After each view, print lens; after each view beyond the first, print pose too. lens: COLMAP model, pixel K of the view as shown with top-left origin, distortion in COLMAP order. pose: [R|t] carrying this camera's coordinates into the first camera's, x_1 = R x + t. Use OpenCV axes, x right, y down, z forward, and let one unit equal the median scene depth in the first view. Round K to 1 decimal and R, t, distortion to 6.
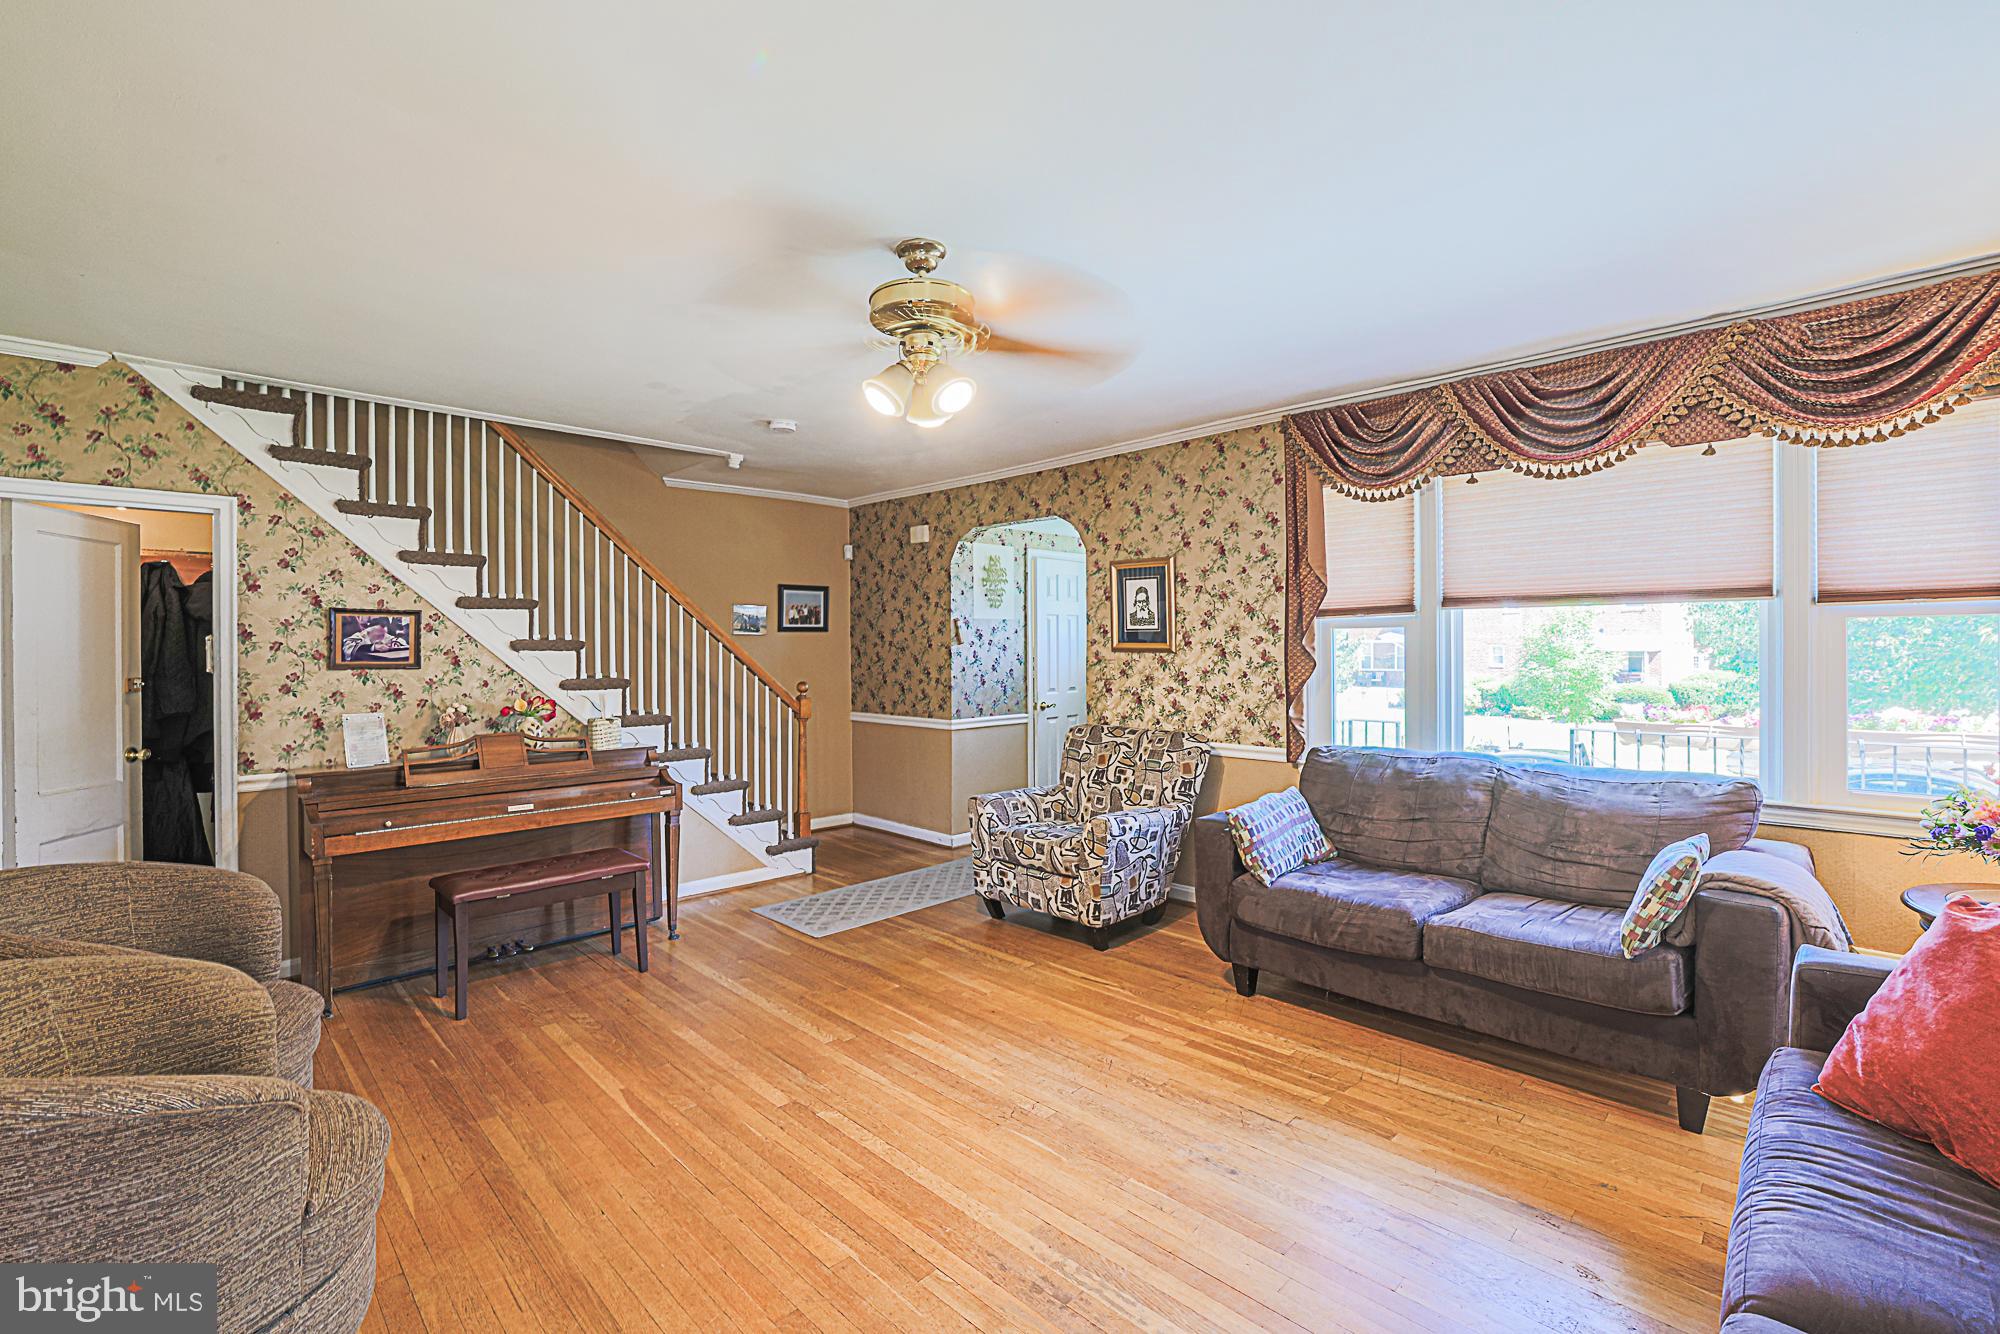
lens RADIAL K [[876.1, 0, 984.4], [0, 876.1, 648.6], [0, 0, 1]] dist [-0.032793, 0.006406]
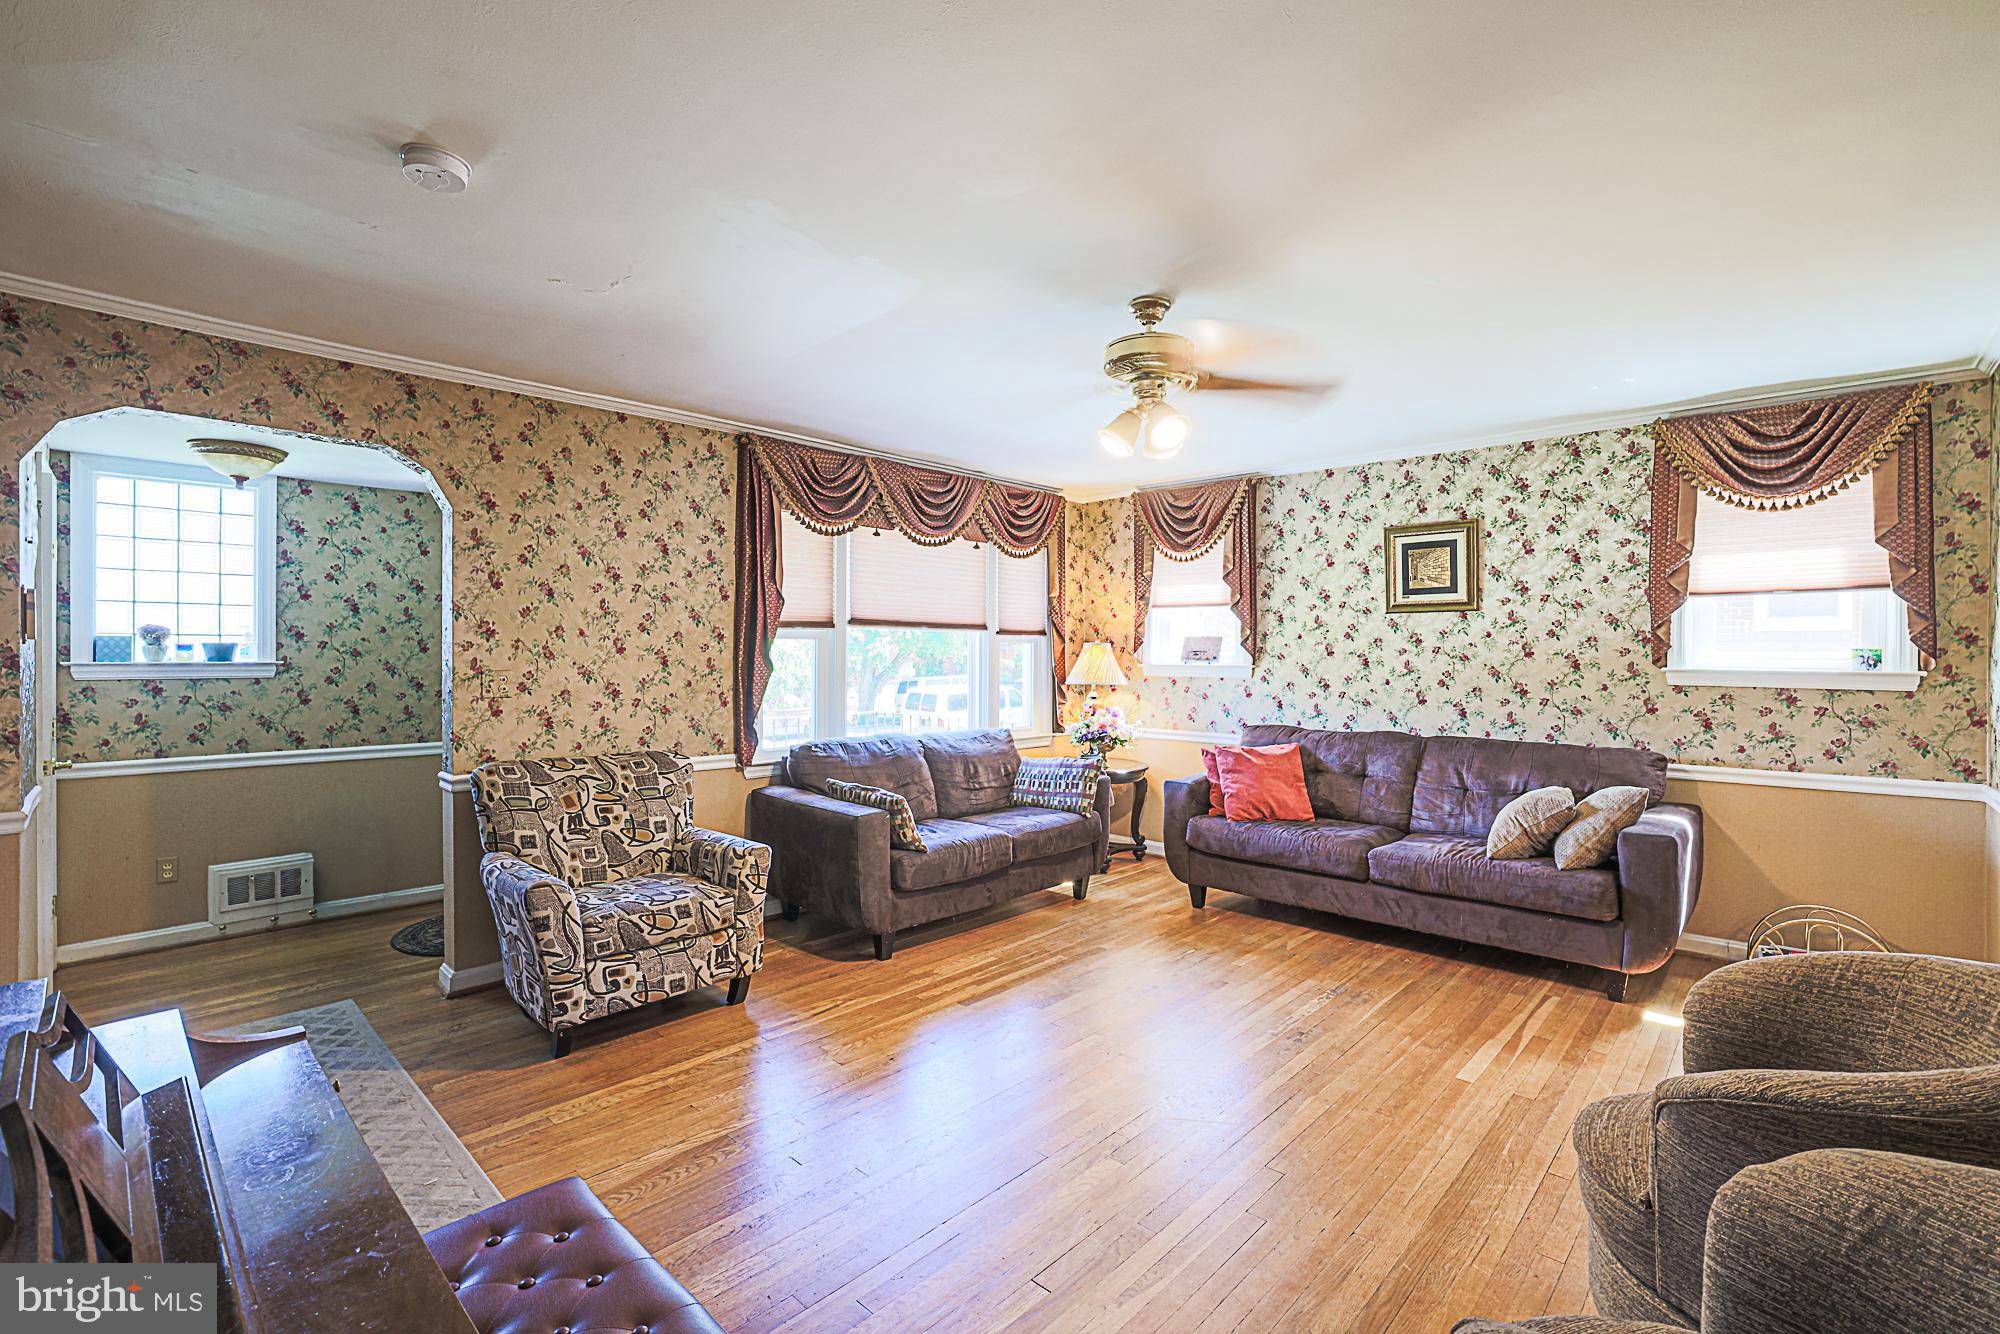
lens RADIAL K [[876.1, 0, 1002.7], [0, 876.1, 668.6], [0, 0, 1]] dist [-0.032793, 0.006406]
pose [[-0.026881, -0.007759, 0.999609, -0.783173], [-0.000303, 0.999970, 0.007753, 0.006788], [-0.999639, -0.000095, -0.026882, 0.805149]]
